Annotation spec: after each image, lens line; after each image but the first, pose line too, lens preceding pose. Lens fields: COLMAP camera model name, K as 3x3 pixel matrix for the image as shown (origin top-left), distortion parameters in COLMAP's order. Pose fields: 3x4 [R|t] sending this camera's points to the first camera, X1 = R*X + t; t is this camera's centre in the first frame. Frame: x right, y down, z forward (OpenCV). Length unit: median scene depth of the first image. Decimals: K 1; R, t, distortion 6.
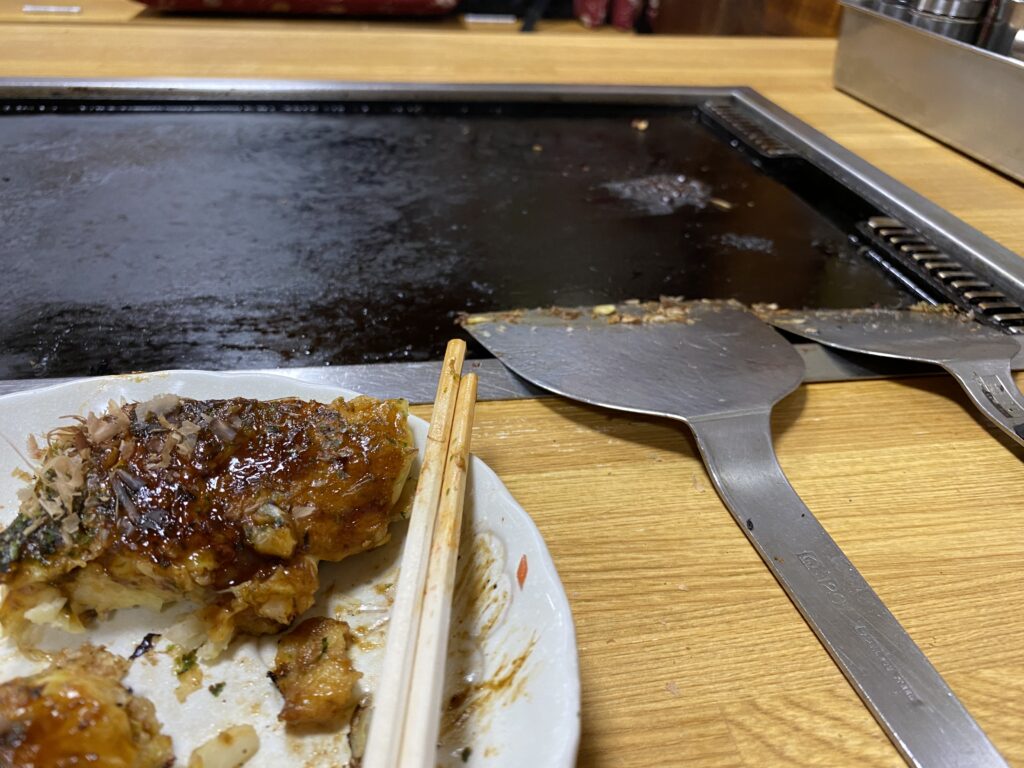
lens RADIAL K [[758.4, 0, 515.3], [0, 758.4, 382.1], [0, 0, 1]] dist [0.003952, -0.008235]
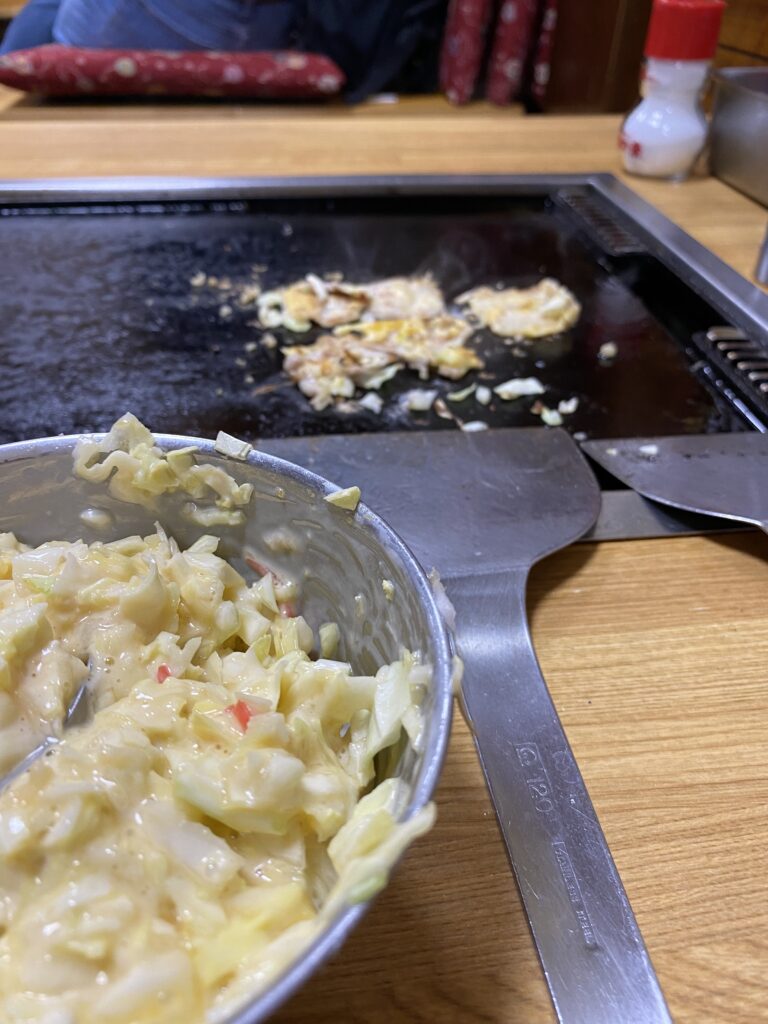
lens RADIAL K [[766.6, 0, 384.0], [0, 766.6, 512.0], [0, 0, 1]] dist [-0.036409, 0.029094]
pose [[0.998708, 0.000262, -0.050814, 0.236535], [0.002434, 0.998592, 0.052991, -0.090093], [0.050756, -0.053046, 0.997301, 0.148114]]
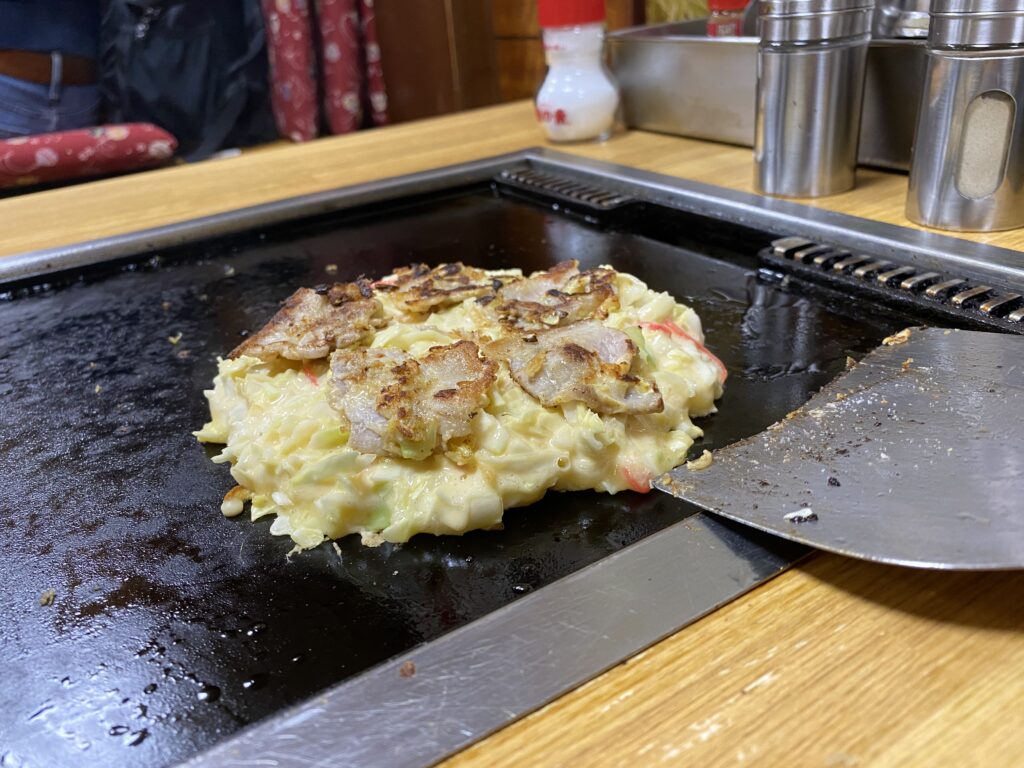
lens RADIAL K [[783.6, 0, 508.8], [0, 783.6, 387.3], [0, 0, 1]] dist [0.001759, -0.008111]
pose [[0.928361, -0.283977, 0.239800, -0.062685], [0.313239, 0.945059, -0.093510, -0.144545], [-0.200070, 0.161926, 0.966308, 0.492959]]
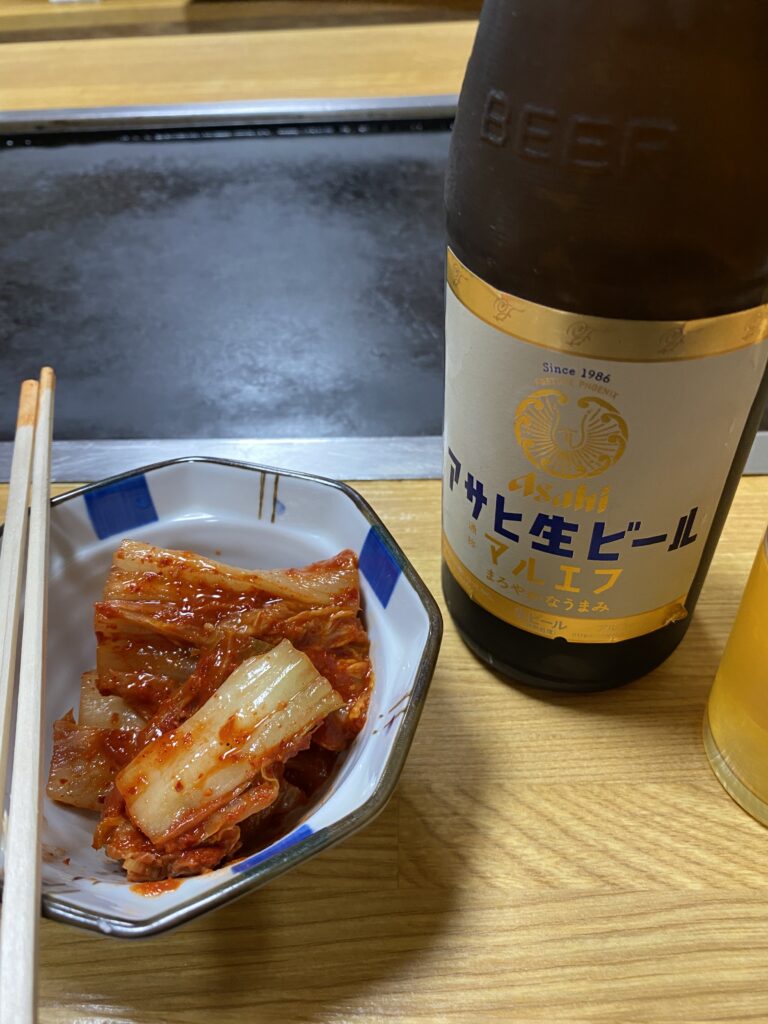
lens RADIAL K [[758.4, 0, 387.4], [0, 758.4, 493.6], [0, 0, 1]] dist [0.003952, -0.008235]
pose [[0.977754, 0.066019, -0.199093, 0.311537], [-0.030930, 0.984180, 0.174452, -0.164888], [0.207460, -0.164413, 0.964328, -0.068359]]
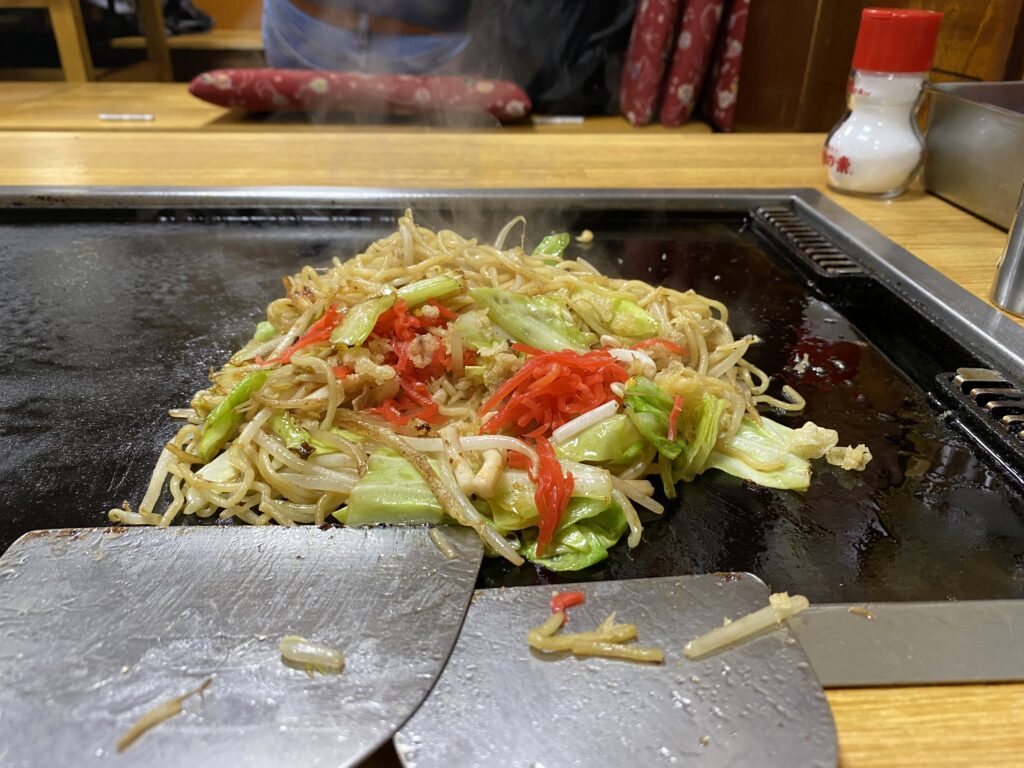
lens RADIAL K [[783.6, 0, 508.8], [0, 783.6, 387.3], [0, 0, 1]] dist [0.001759, -0.008111]
pose [[0.992614, 0.022364, -0.119234, 0.234602], [-0.036112, 0.992776, -0.114421, -0.173668], [0.115814, 0.117881, 0.986251, 0.381972]]
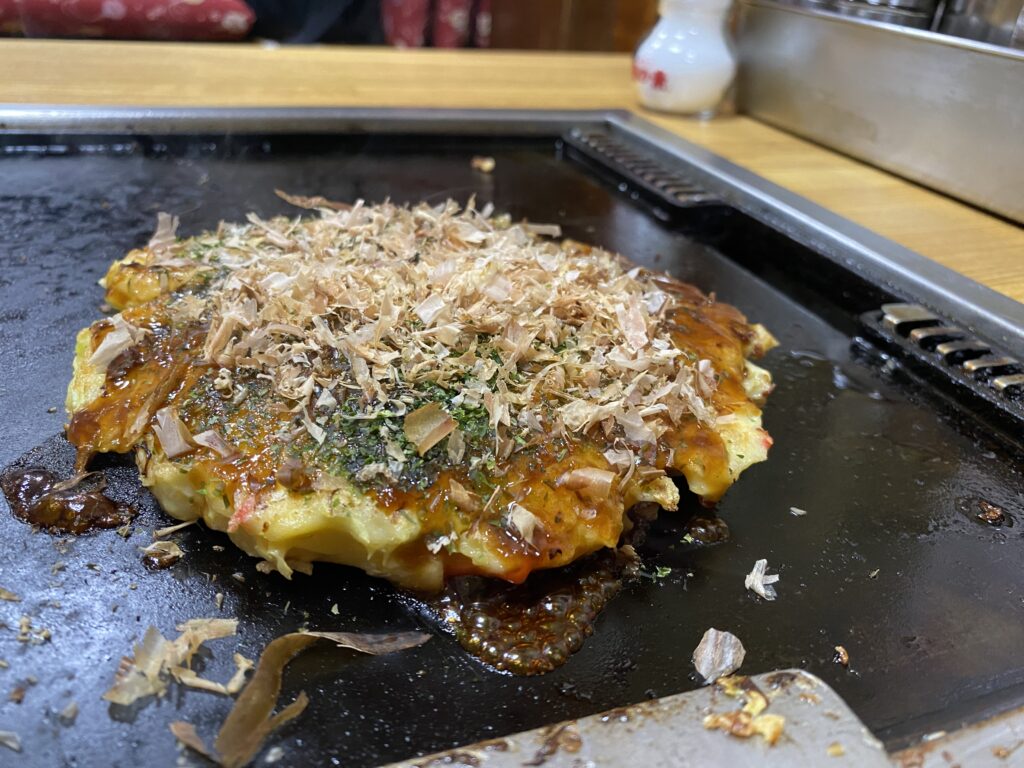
lens RADIAL K [[809.0, 0, 512.0], [0, 809.0, 384.0], [0, 0, 1]] dist [-0.010247, 0.009956]
pose [[0.981039, -0.071006, 0.180334, 0.116656], [0.082638, 0.994901, -0.057821, -0.256195], [-0.175309, 0.071627, 0.981905, 0.778059]]
